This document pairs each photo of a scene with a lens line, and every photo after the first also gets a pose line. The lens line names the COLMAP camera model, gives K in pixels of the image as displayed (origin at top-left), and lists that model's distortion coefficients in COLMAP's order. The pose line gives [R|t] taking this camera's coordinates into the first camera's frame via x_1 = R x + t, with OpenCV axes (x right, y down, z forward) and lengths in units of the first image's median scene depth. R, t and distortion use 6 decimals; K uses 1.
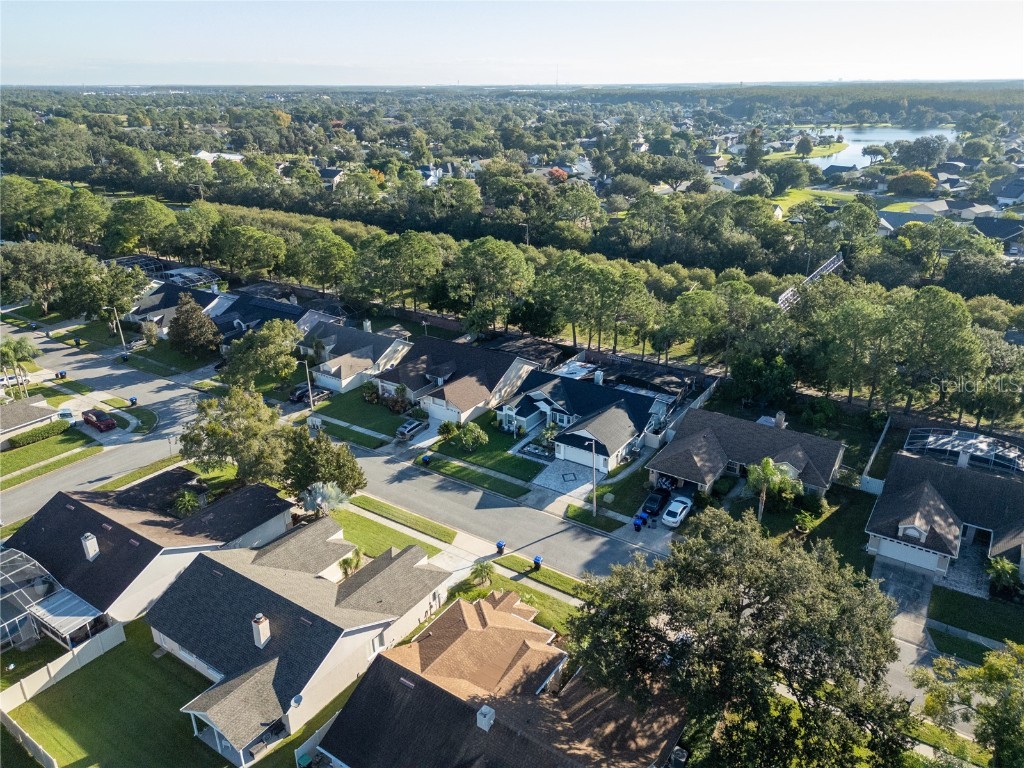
lens RADIAL K [[718.5, 0, 517.3], [0, 718.5, 377.9], [0, 0, 1]] dist [0.082357, -0.081326]
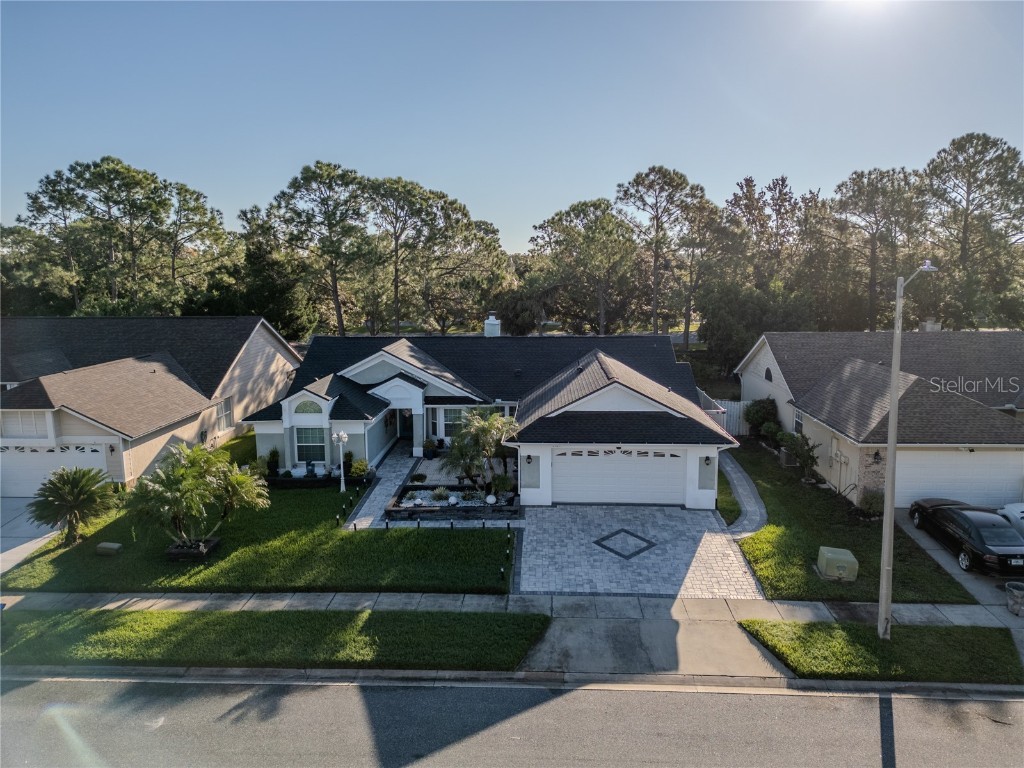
lens RADIAL K [[718.5, 0, 517.3], [0, 718.5, 377.9], [0, 0, 1]] dist [0.082357, -0.081326]
pose [[0.856343, -0.078651, 0.510383, -0.088771], [0.197271, 0.963201, -0.182558, 0.103724], [-0.477243, 0.257016, 0.840346, 0.667679]]
